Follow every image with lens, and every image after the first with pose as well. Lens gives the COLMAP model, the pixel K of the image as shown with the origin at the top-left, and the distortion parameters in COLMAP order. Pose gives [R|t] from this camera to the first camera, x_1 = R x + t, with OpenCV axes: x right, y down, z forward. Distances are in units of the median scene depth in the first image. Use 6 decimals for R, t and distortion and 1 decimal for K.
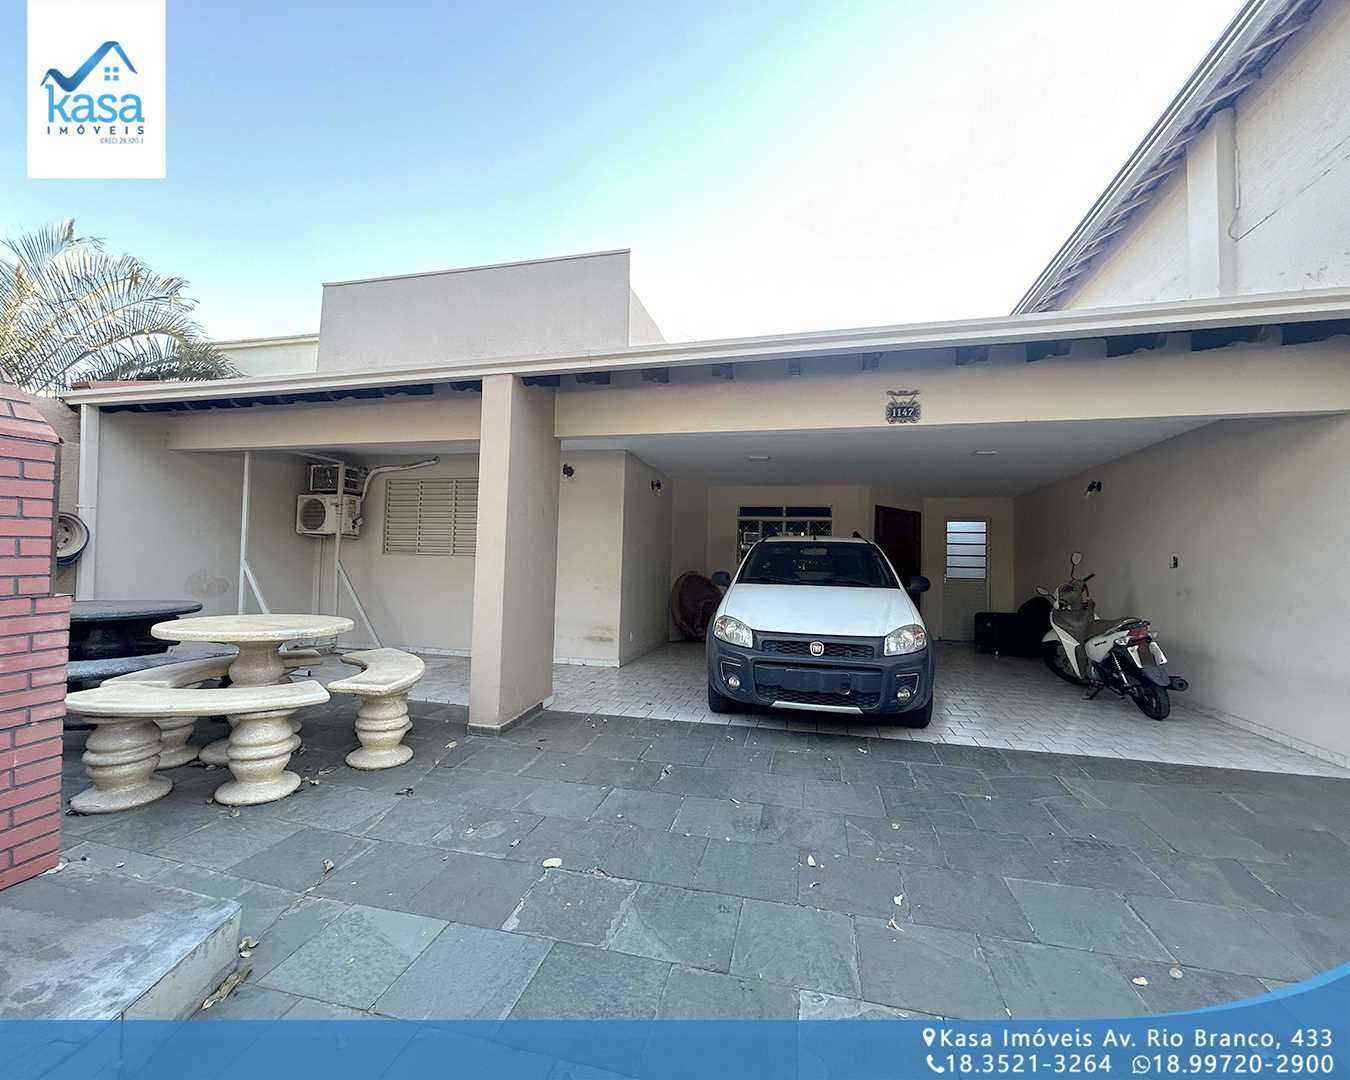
lens RADIAL K [[578.2, 0, 671.8], [0, 578.2, 537.8], [0, 0, 1]] dist [-0.000880, -0.000090]
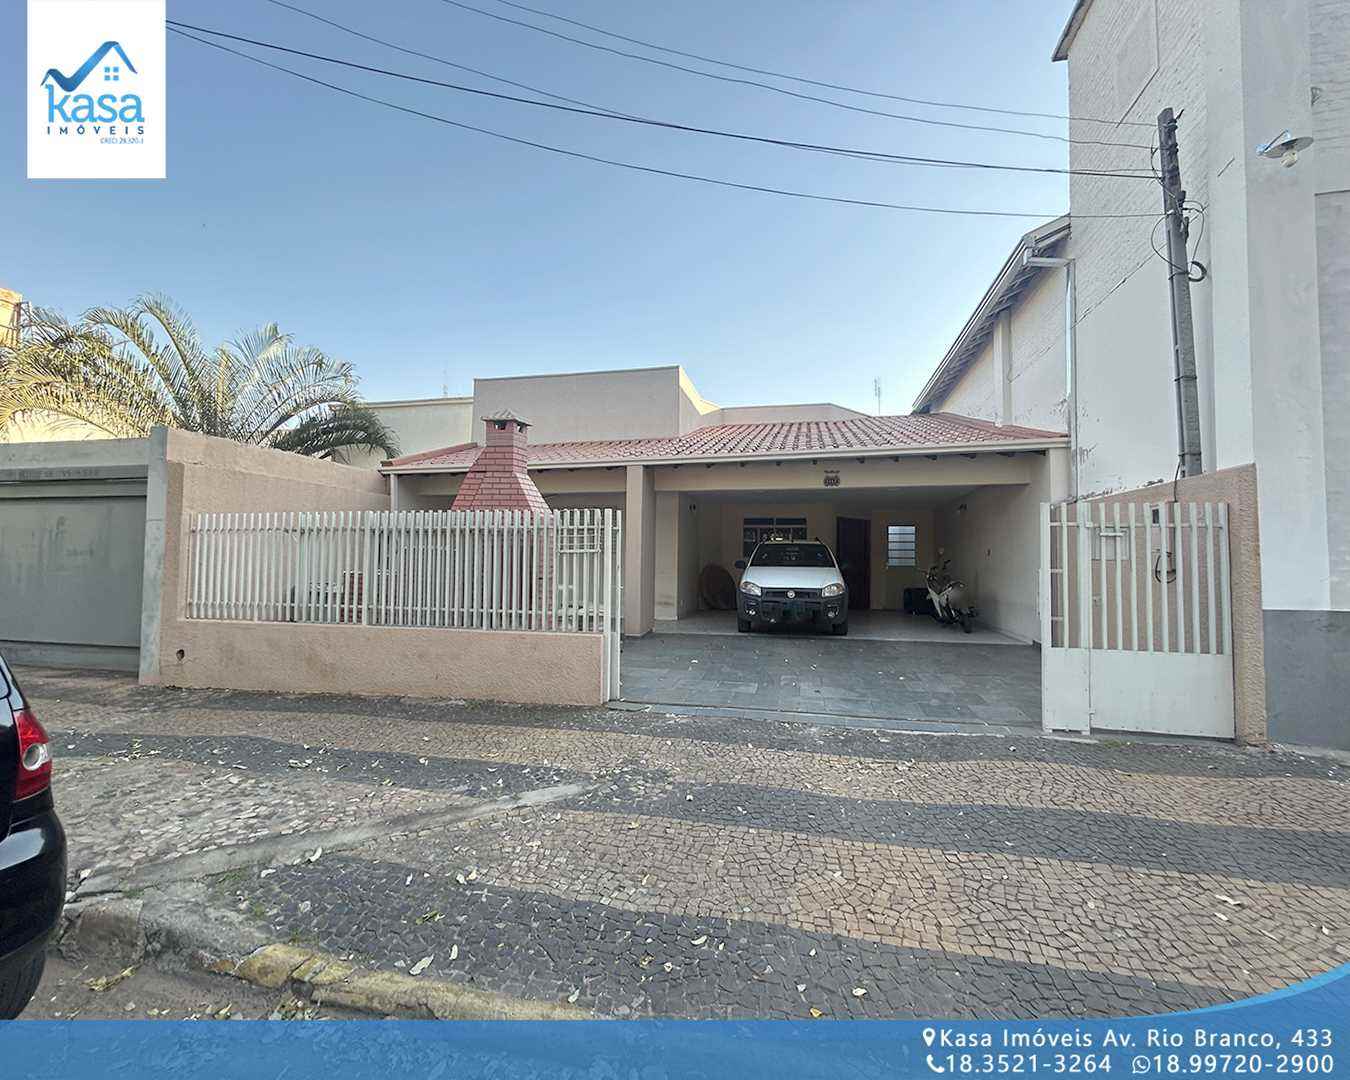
lens RADIAL K [[589.5, 0, 673.3], [0, 589.5, 538.8], [0, 0, 1]] dist [0.000870, -0.000635]
pose [[0.999678, -0.014162, 0.021058, -0.171316], [0.014058, 0.999888, 0.005063, -0.023740], [-0.021128, -0.004766, 0.999765, -0.879494]]
